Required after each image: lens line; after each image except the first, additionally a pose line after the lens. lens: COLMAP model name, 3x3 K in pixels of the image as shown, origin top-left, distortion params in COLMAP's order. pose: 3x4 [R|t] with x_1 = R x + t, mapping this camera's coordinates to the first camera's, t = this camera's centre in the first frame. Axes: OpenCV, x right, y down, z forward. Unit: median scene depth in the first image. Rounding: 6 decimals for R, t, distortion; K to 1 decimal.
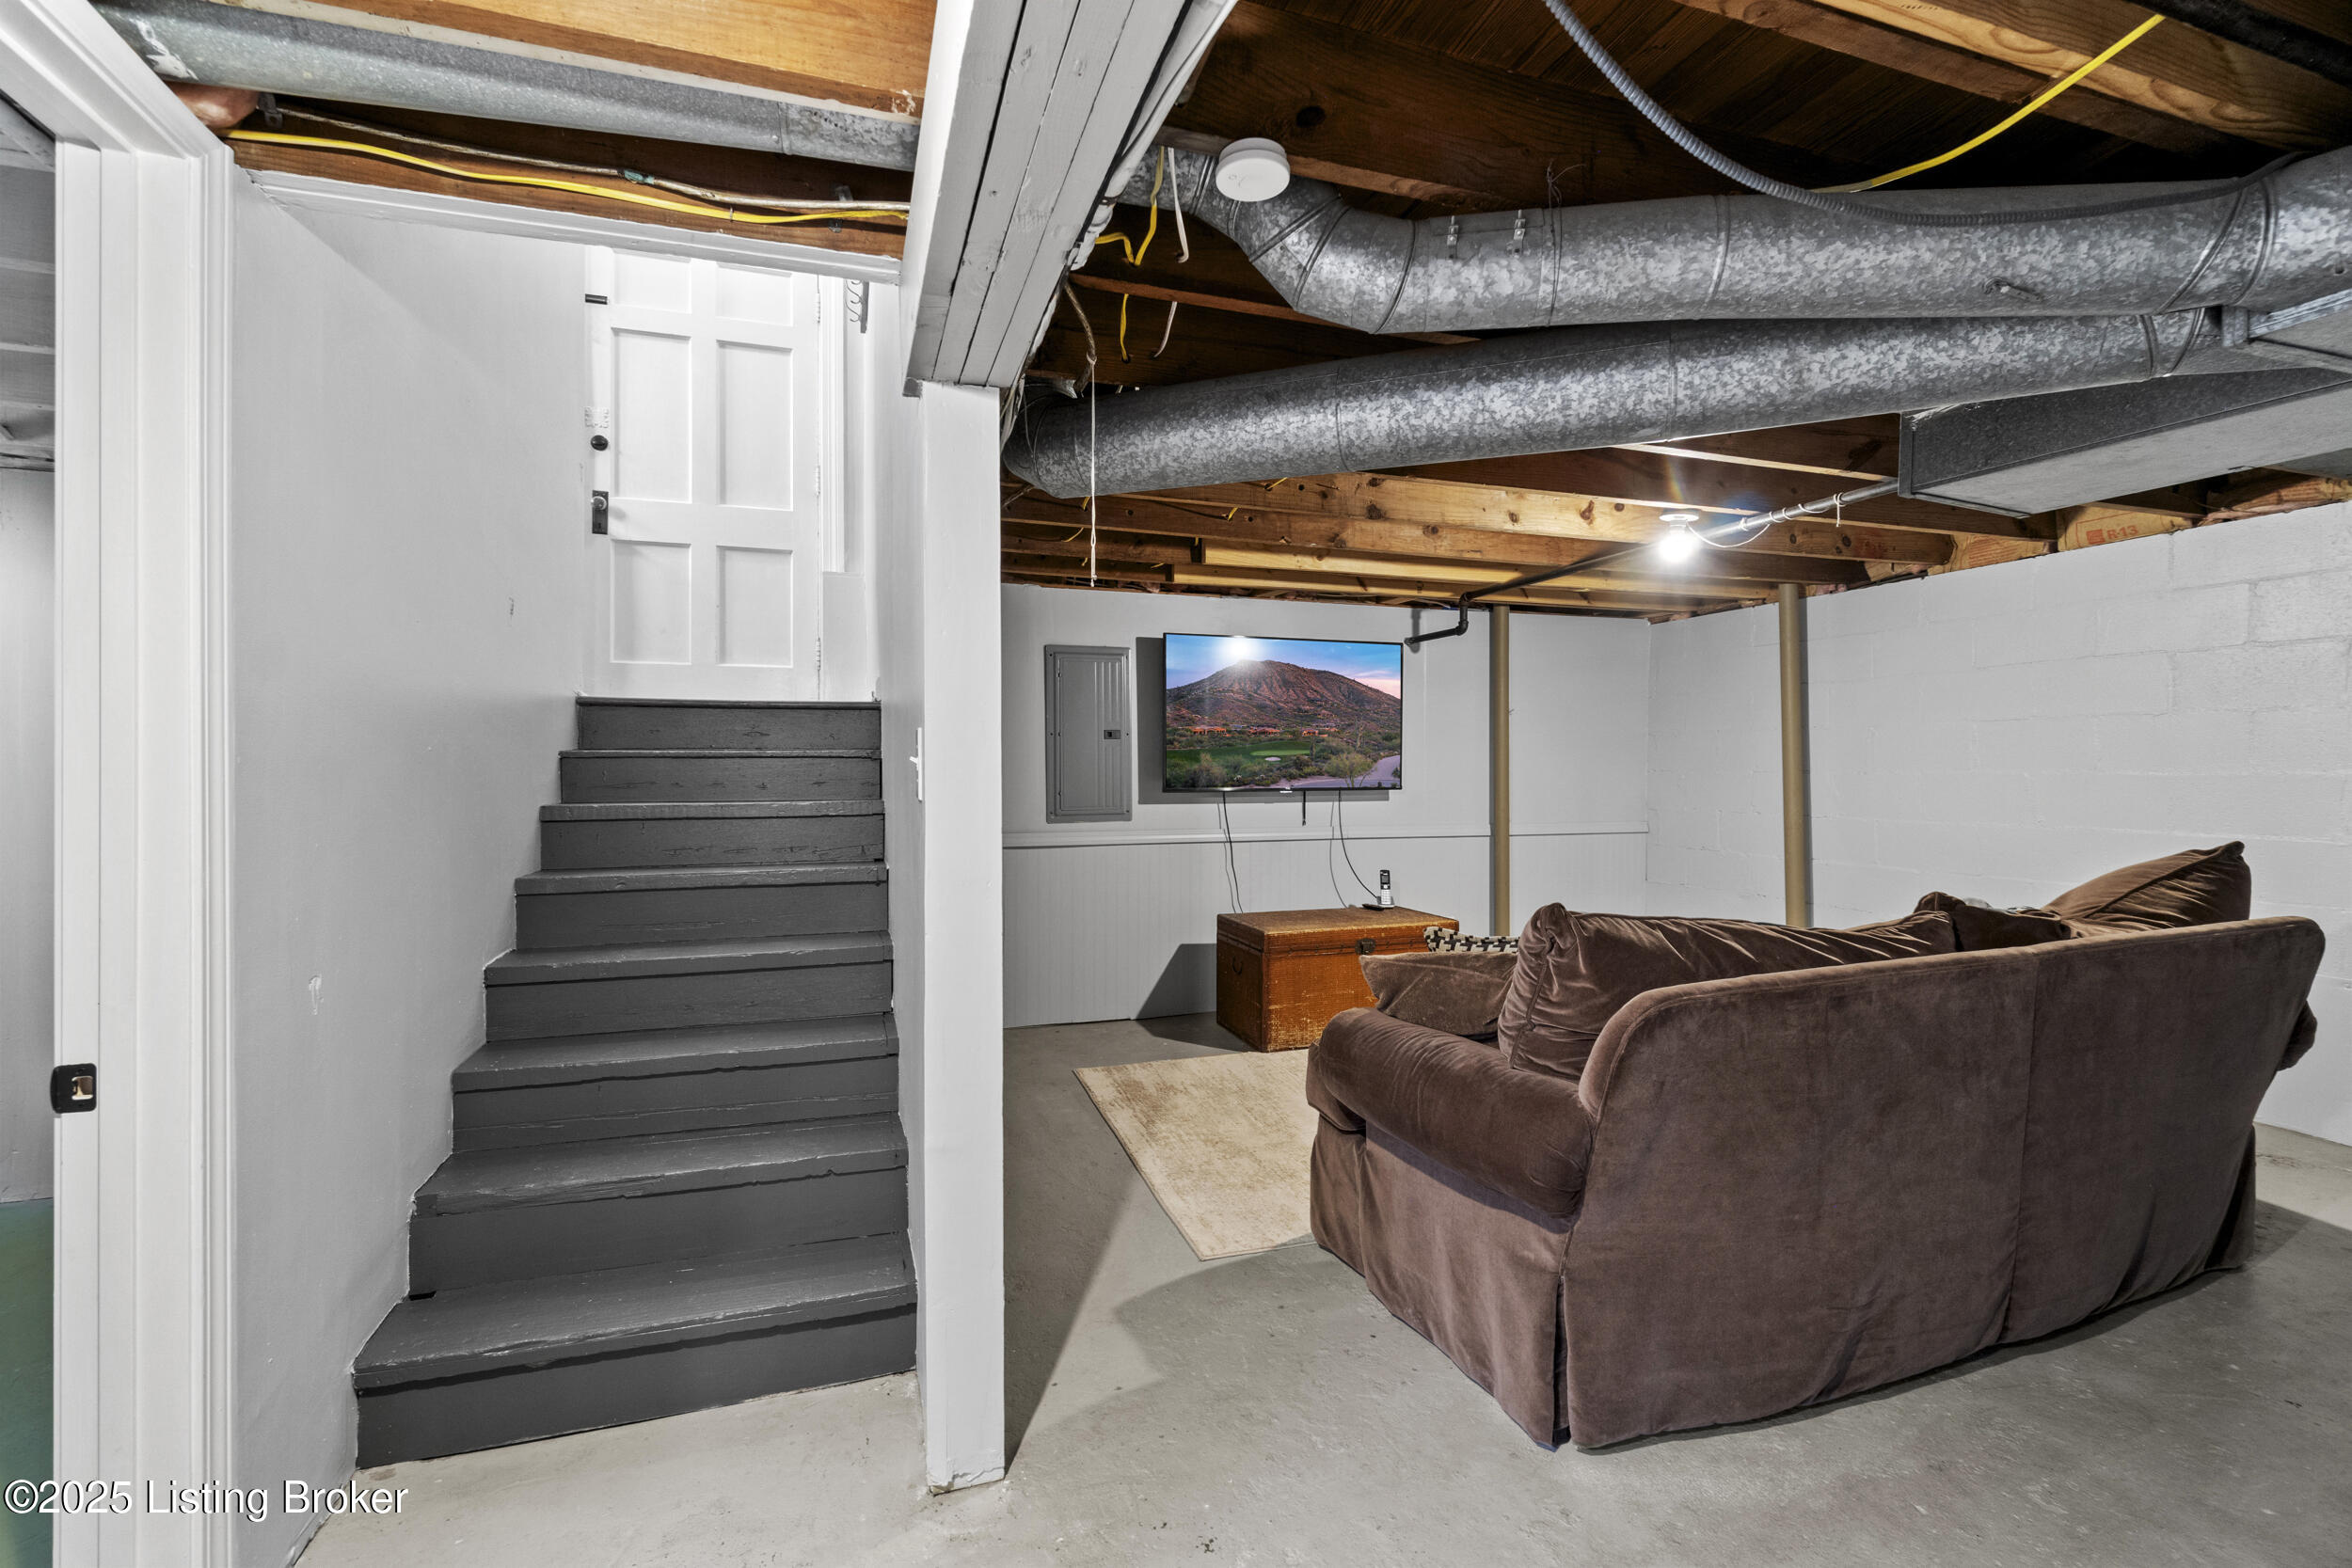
lens RADIAL K [[1008.8, 0, 1168.8], [0, 1008.8, 768.2], [0, 0, 1]] dist [-0.004574, 0.000047]
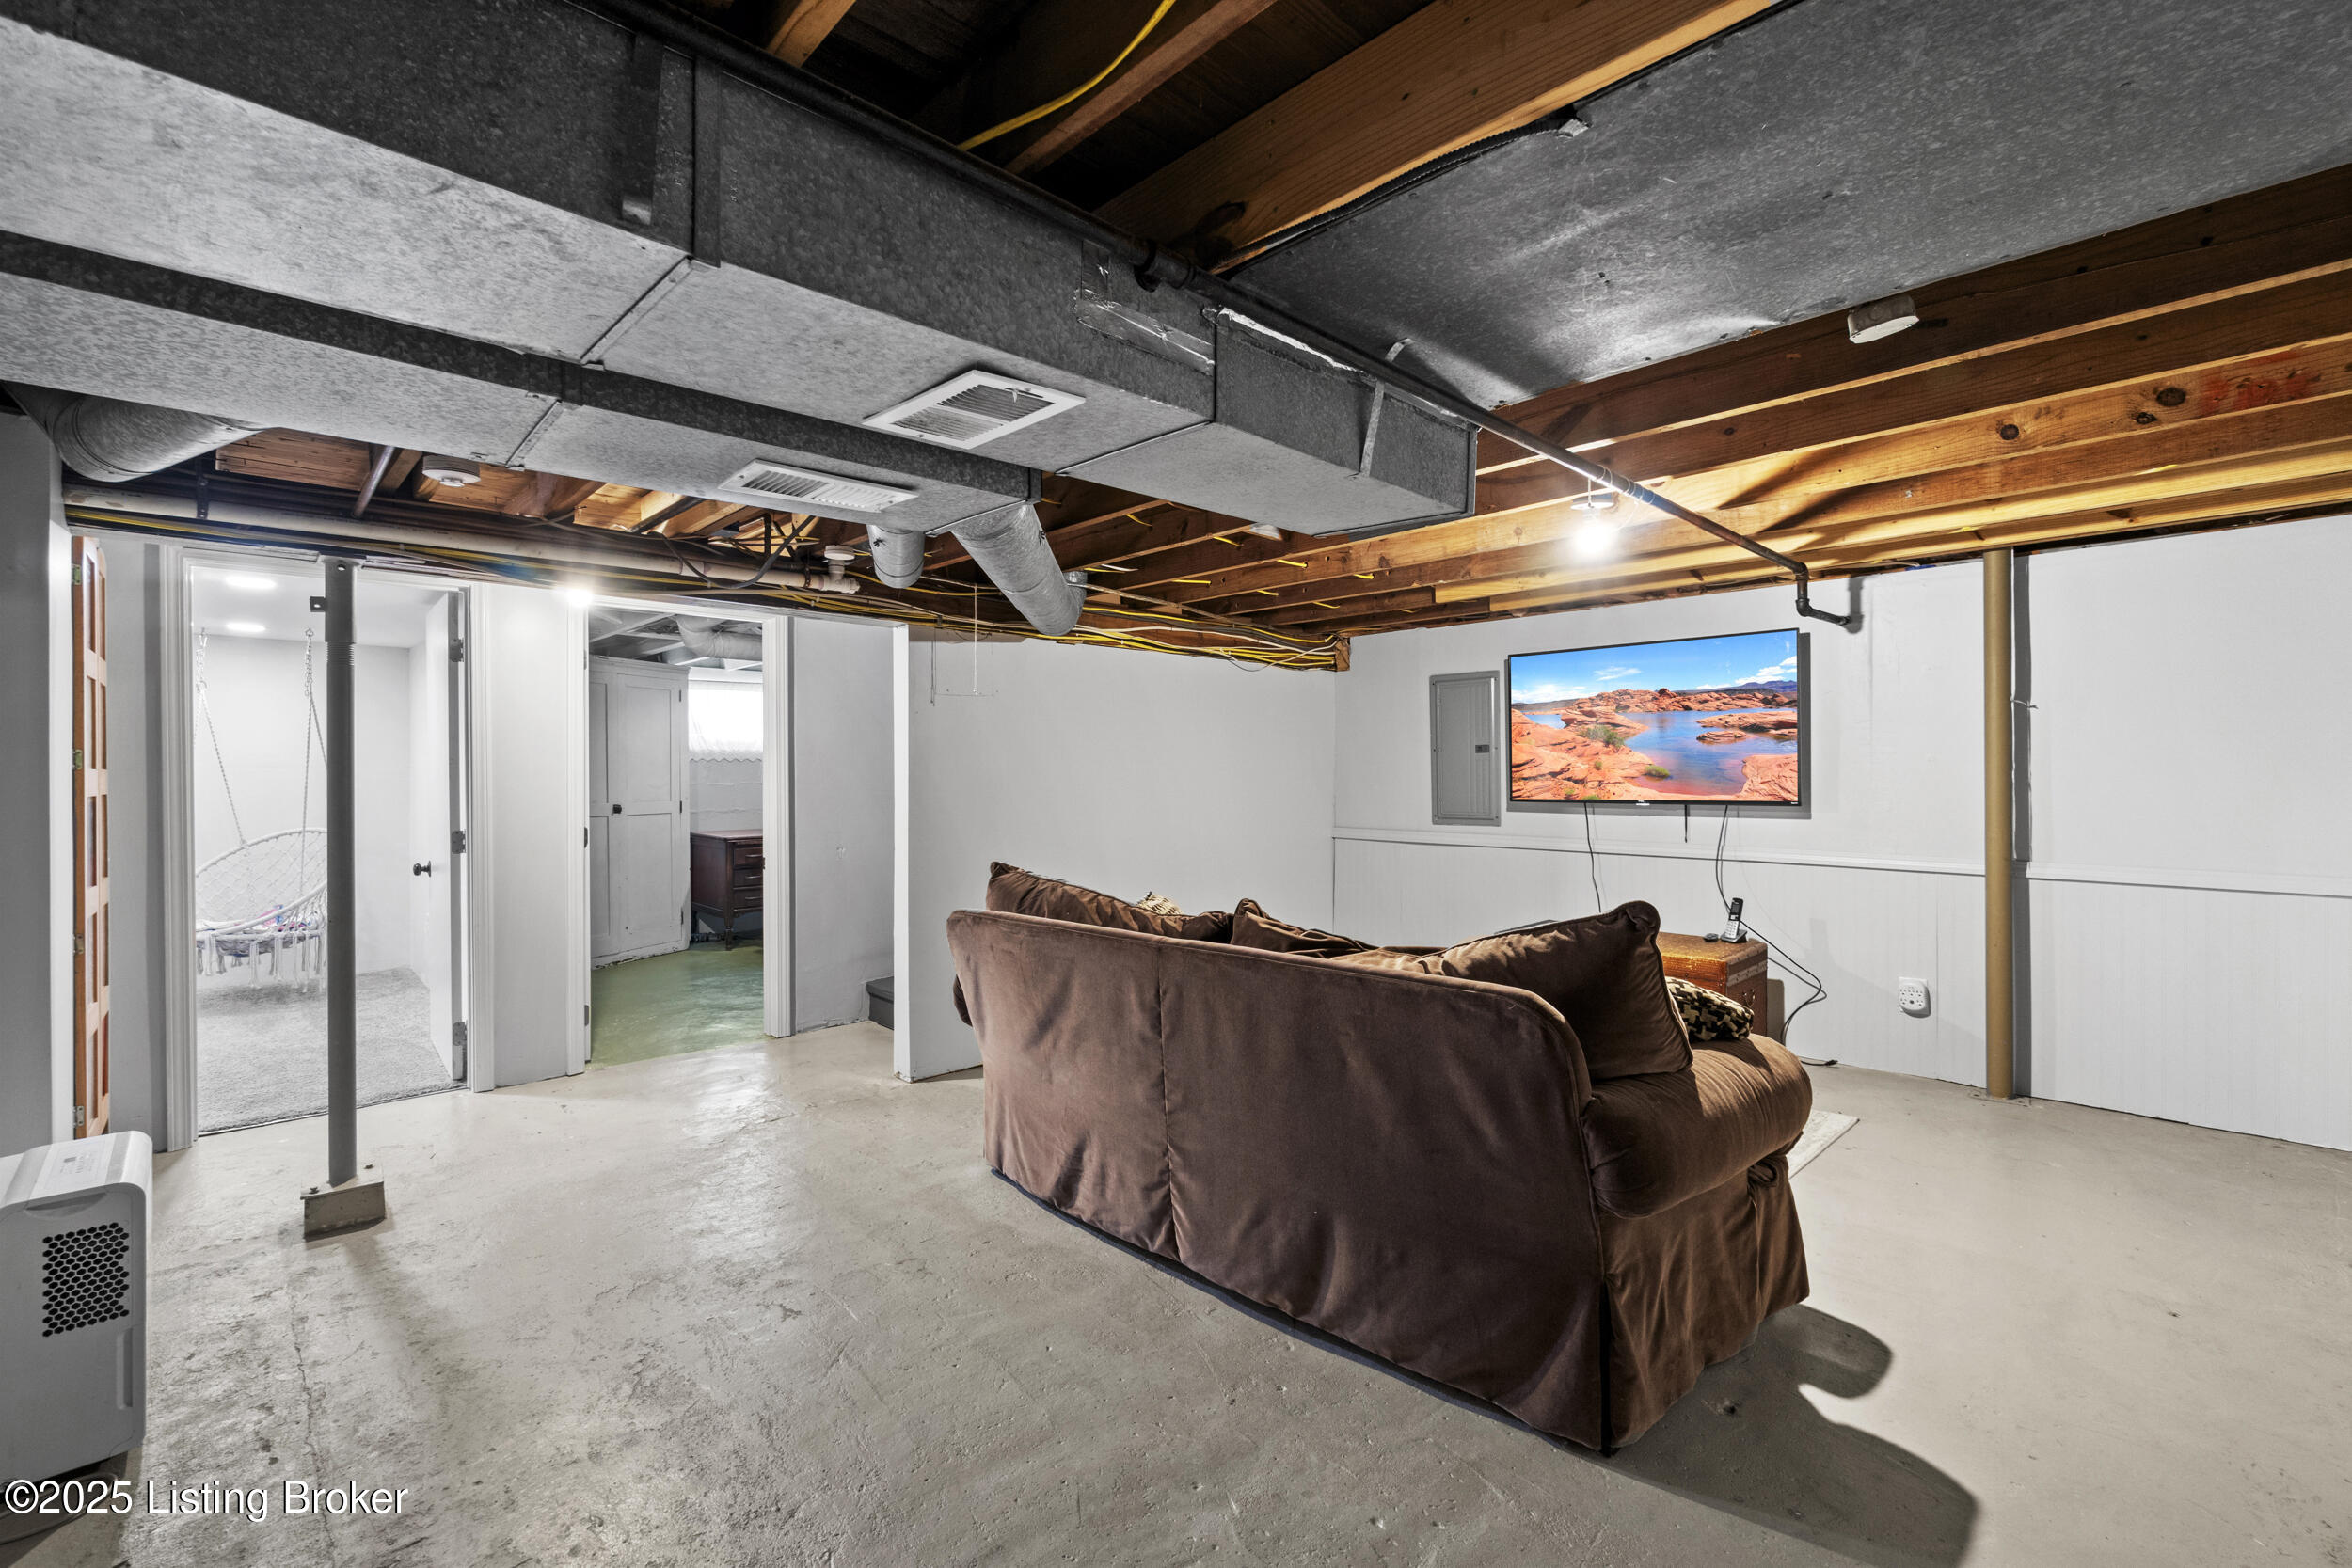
lens RADIAL K [[1008.8, 0, 1170.1], [0, 1008.8, 776.4], [0, 0, 1]] dist [-0.004574, 0.000047]
pose [[0.419410, 0.001791, -0.907795, 0.832085], [-0.007755, 0.999969, -0.001610, 0.001976], [0.907764, 0.007715, 0.419411, 0.212496]]
